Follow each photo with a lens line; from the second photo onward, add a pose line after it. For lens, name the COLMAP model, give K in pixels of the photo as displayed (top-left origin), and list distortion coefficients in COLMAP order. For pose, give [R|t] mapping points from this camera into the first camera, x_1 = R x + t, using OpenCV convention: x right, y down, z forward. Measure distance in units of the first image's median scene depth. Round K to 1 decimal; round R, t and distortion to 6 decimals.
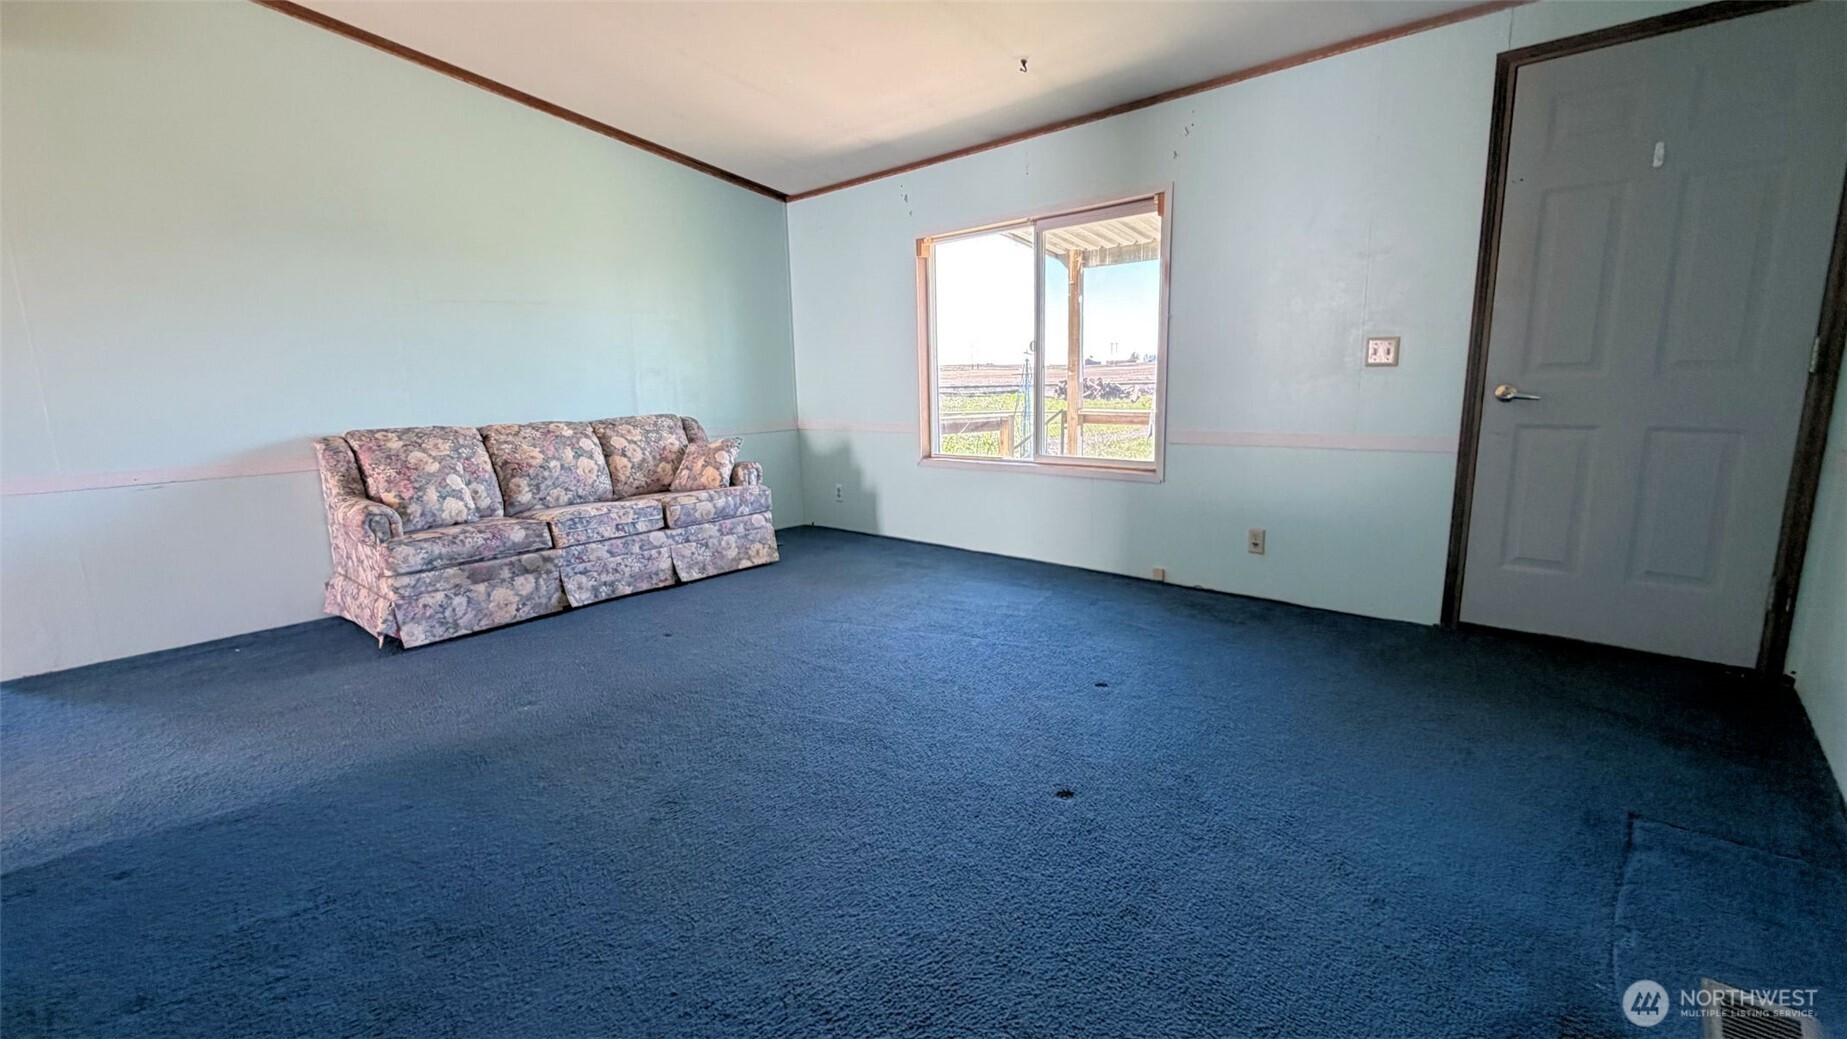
lens RADIAL K [[750.2, 0, 919.0], [0, 750.2, 524.4], [0, 0, 1]] dist [0.000118, 0.000075]
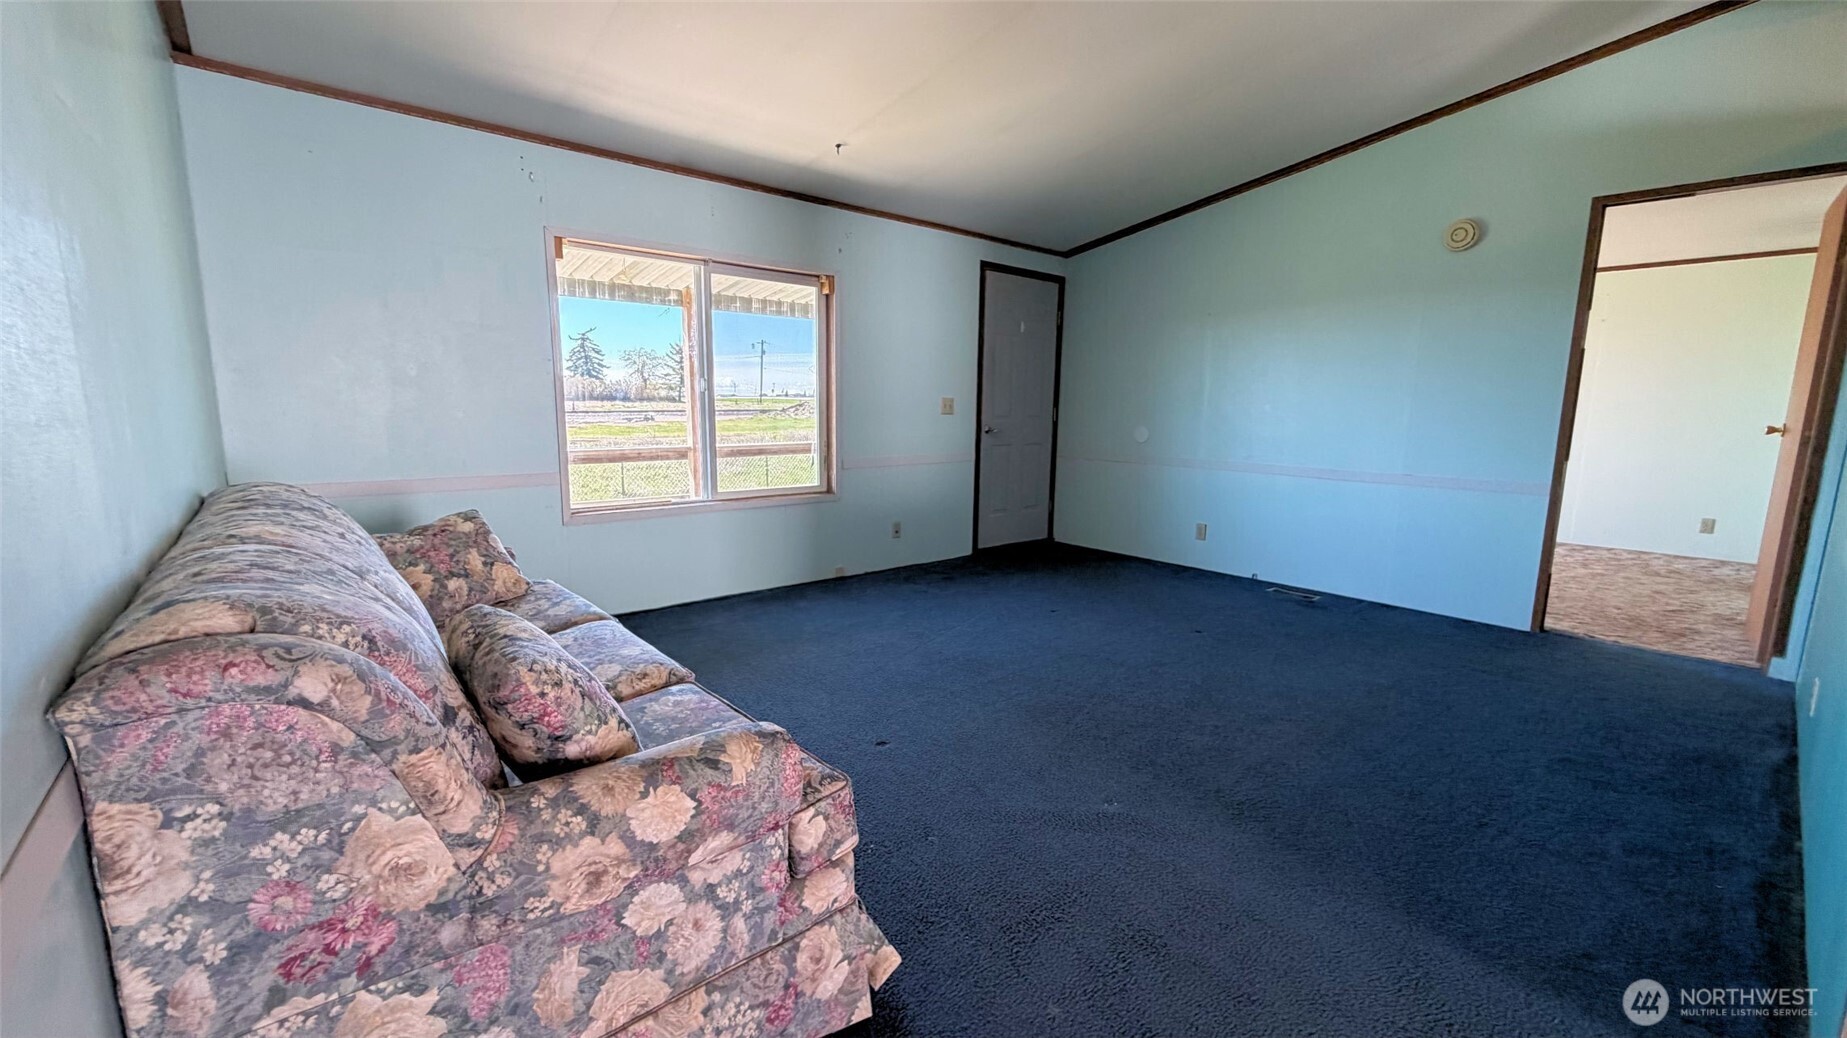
lens RADIAL K [[750.2, 0, 921.4], [0, 750.2, 524.6], [0, 0, 1]] dist [0.000118, 0.000075]
pose [[0.138776, -0.124914, 0.982414, -0.905449], [0.176032, 0.979327, 0.099655, -0.114828], [-0.974553, 0.159107, 0.157896, 0.661295]]
